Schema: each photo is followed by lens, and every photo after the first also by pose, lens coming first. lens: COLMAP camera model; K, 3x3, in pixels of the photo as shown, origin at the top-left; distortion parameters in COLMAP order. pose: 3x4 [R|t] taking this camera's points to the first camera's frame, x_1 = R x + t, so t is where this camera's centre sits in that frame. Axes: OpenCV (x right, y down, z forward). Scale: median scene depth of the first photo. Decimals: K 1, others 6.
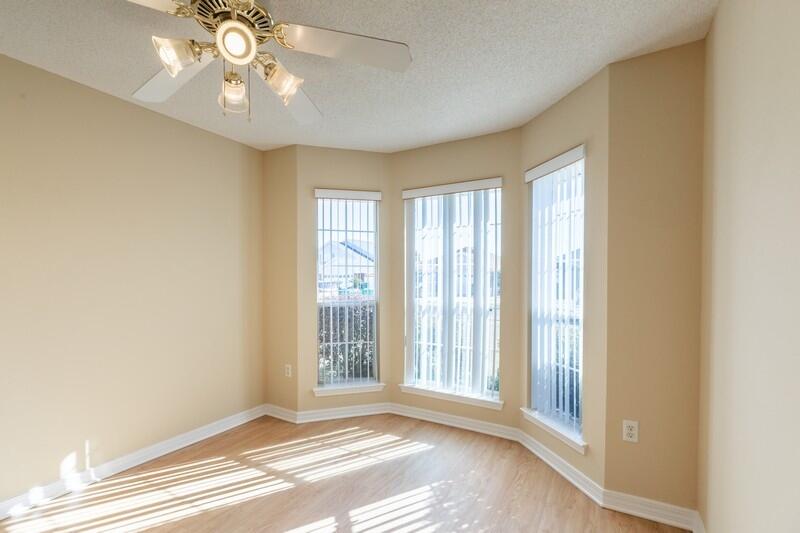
lens RADIAL K [[364.5, 0, 397.6], [0, 364.5, 284.6], [0, 0, 1]] dist [0.000119, 0.000020]
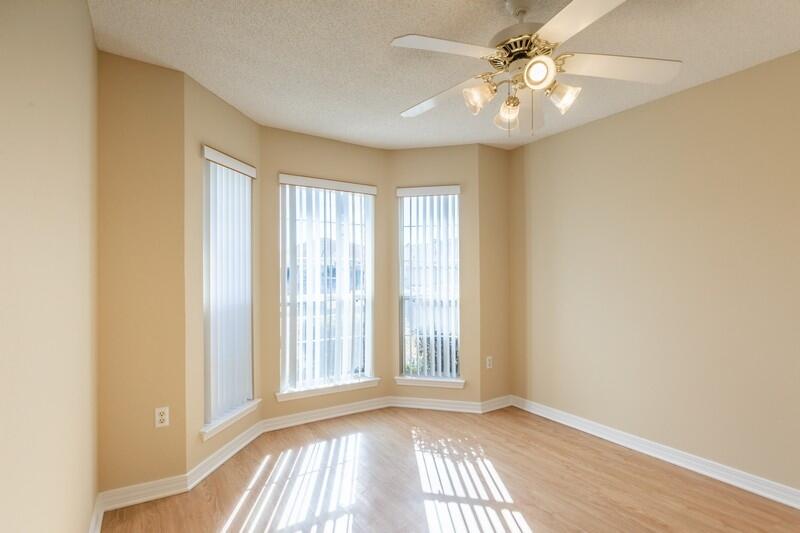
lens RADIAL K [[391.0, 0, 390.9], [0, 391.0, 274.5], [0, 0, 1]] dist [0.001089, 0.000162]
pose [[0.473053, -0.000834, 0.881034, -0.810041], [0.017077, 0.999820, -0.008222, 0.000050], [-0.880868, 0.018935, 0.472982, 0.367448]]
